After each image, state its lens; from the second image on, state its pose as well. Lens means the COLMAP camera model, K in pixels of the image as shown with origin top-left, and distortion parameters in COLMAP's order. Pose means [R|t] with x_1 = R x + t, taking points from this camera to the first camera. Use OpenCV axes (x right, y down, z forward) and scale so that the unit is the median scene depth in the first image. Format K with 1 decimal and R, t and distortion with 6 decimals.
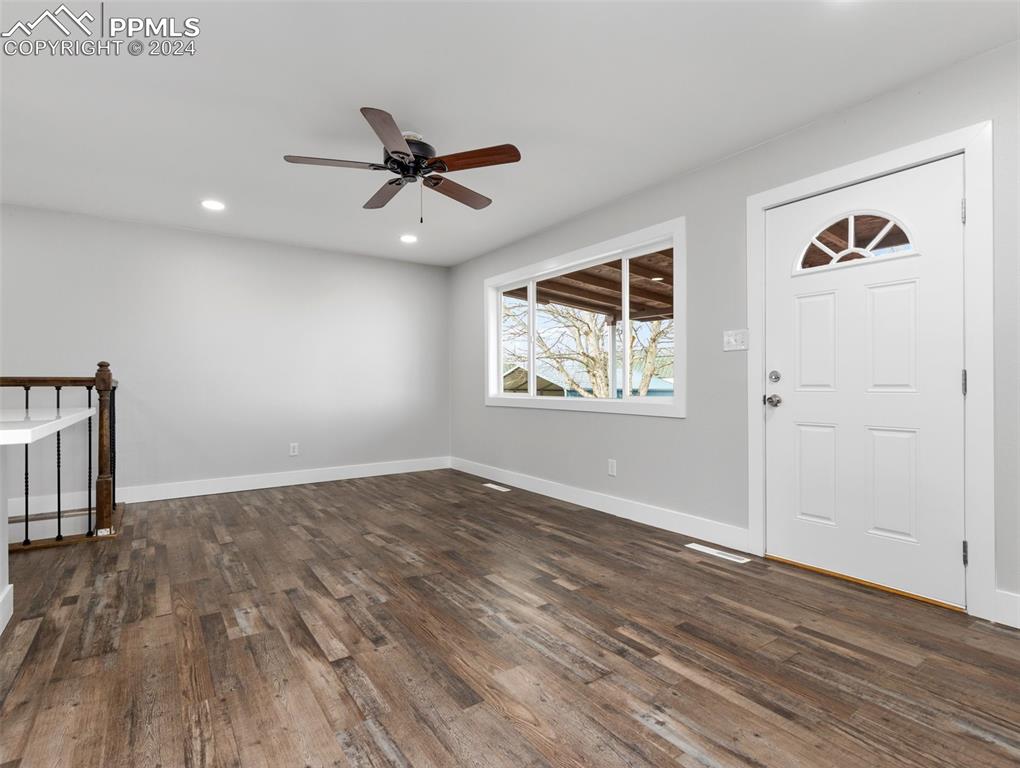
lens RADIAL K [[524.1, 0, 514.2], [0, 524.1, 382.3], [0, 0, 1]] dist [0.006049, 0.000921]
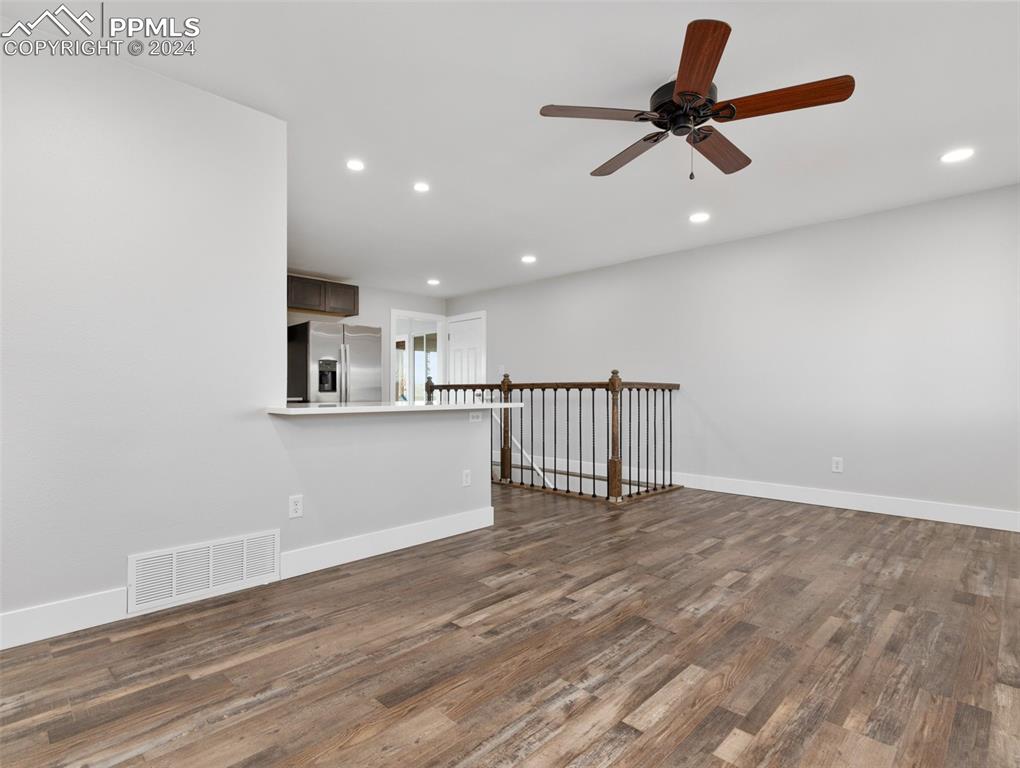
lens RADIAL K [[524.1, 0, 511.8], [0, 524.1, 383.3], [0, 0, 1]] dist [0.006049, 0.000921]
pose [[0.183179, -0.007062, -0.983054, 0.572009], [0.004283, 0.999970, -0.006385, 0.001682], [0.983070, -0.003041, 0.183203, 0.625472]]
